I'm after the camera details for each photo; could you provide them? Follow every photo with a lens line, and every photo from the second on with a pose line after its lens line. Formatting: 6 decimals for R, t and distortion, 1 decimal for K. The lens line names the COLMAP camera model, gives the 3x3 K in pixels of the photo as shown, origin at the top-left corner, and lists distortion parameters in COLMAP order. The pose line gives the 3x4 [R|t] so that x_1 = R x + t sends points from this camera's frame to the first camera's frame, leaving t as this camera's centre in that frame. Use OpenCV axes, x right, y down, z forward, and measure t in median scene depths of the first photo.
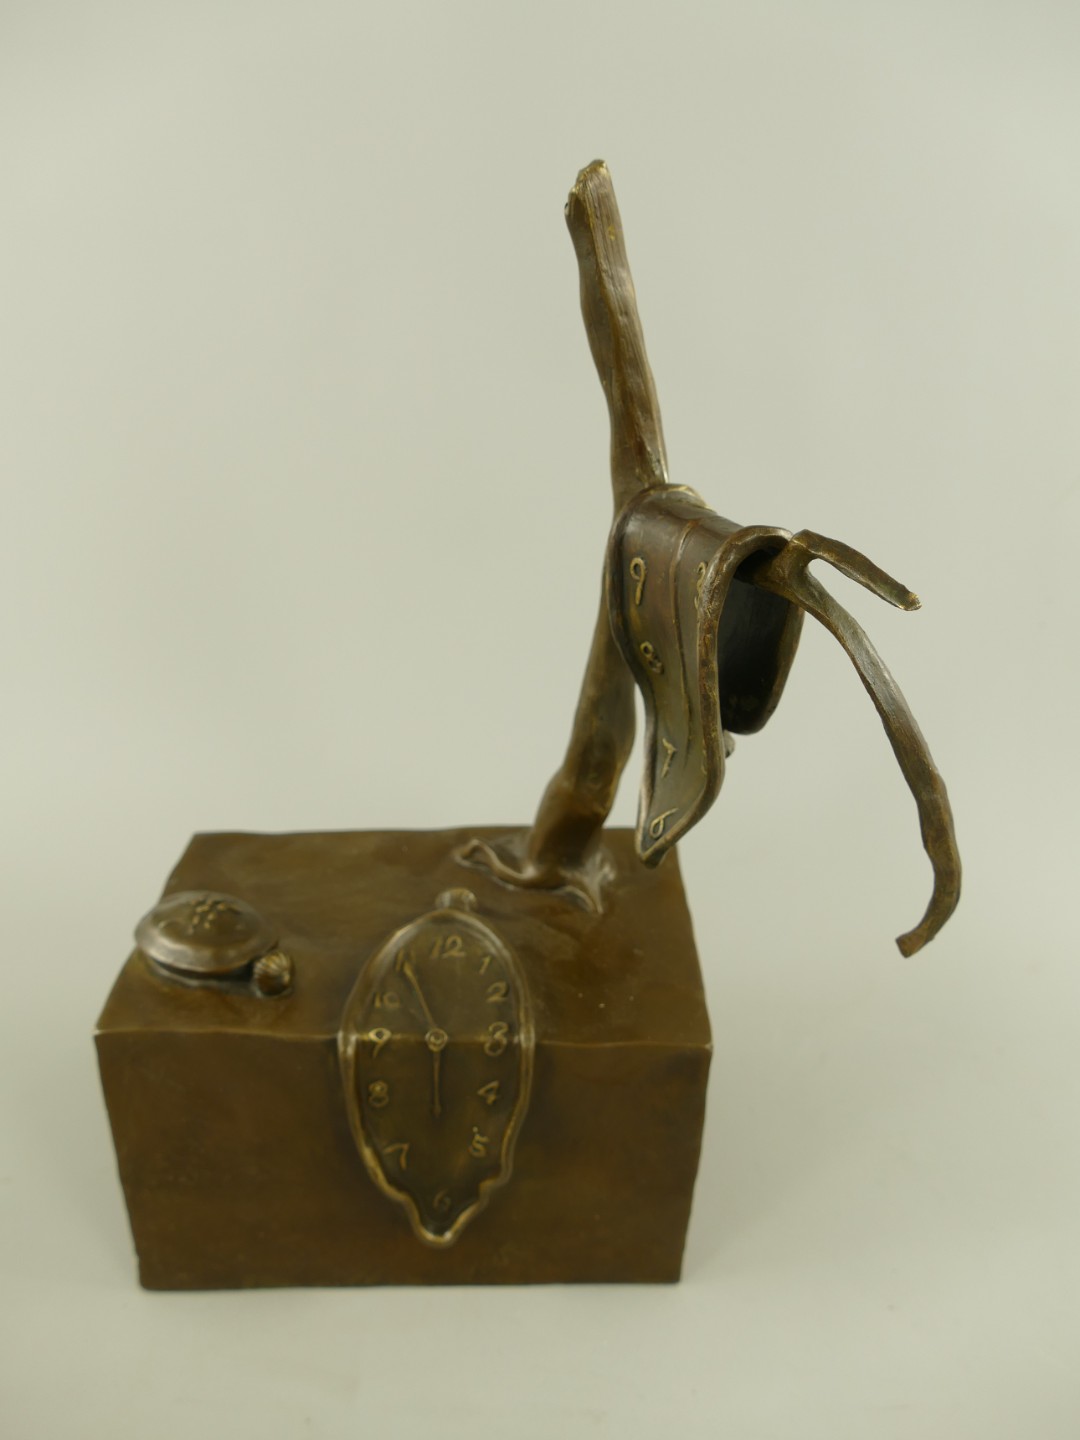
lens RADIAL K [[1203.1, 0, 540.0], [0, 1203.1, 720.0], [0, 0, 1]] dist [0.000269, 0.011748]
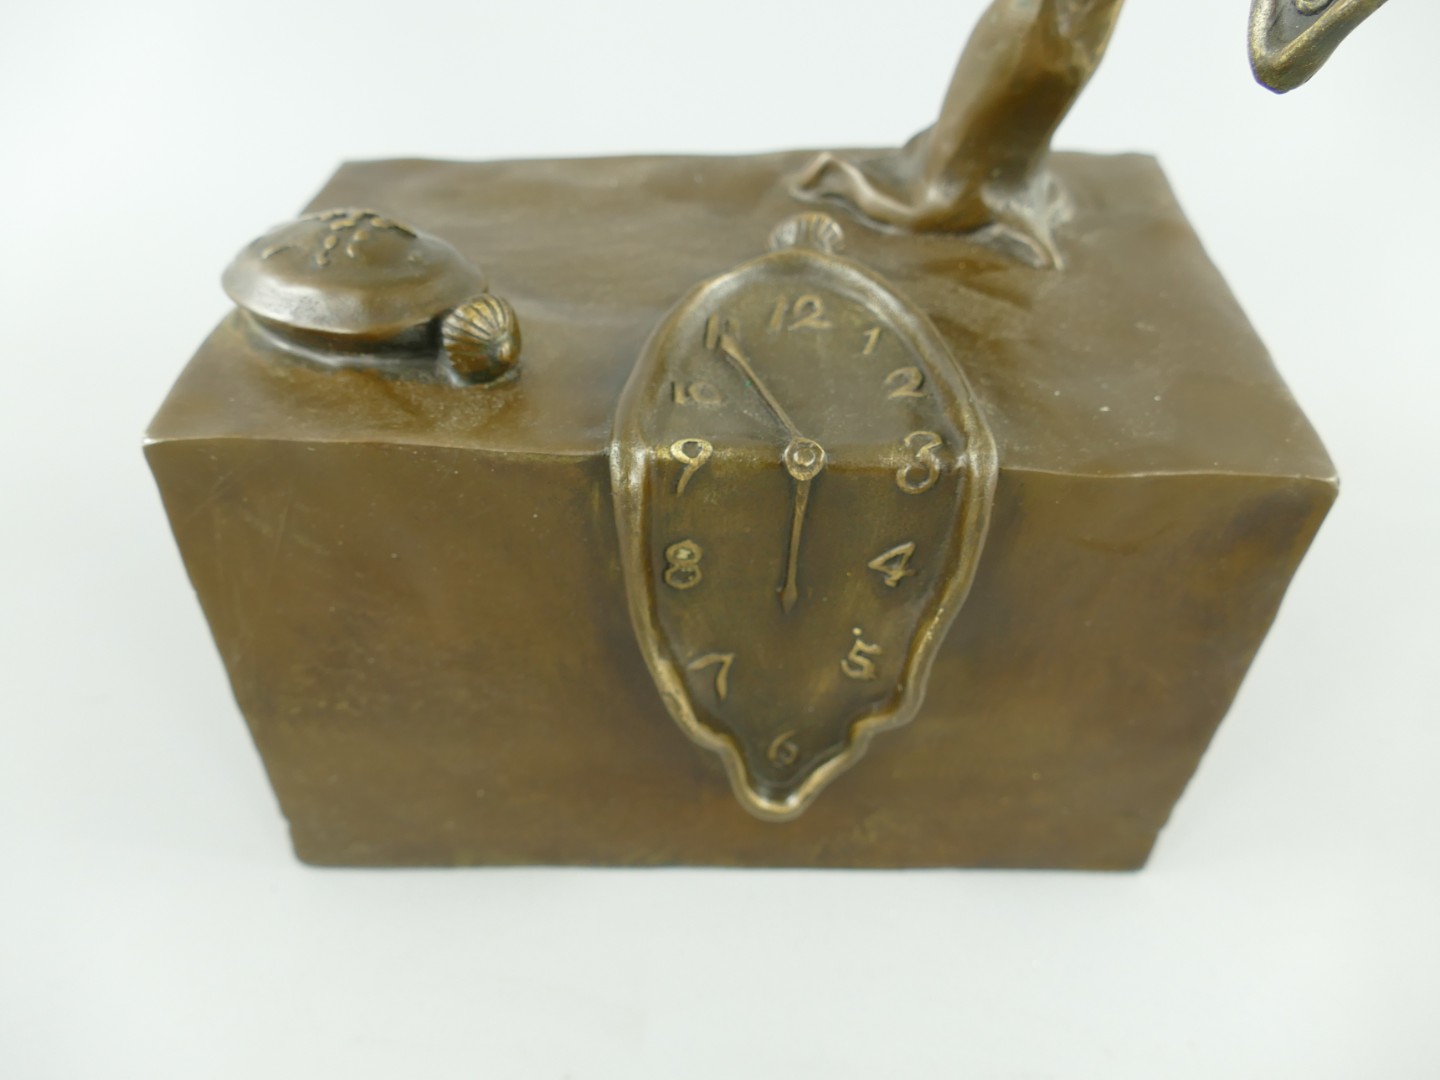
lens RADIAL K [[1203.1, 0, 720.0], [0, 1203.1, 540.0], [0, 0, 1]] dist [0.000269, 0.011748]
pose [[0.999573, 0.011594, -0.026832, -0.101015], [-0.005004, 0.972295, 0.233704, 0.169676], [0.028798, -0.233469, 0.971938, 0.468071]]
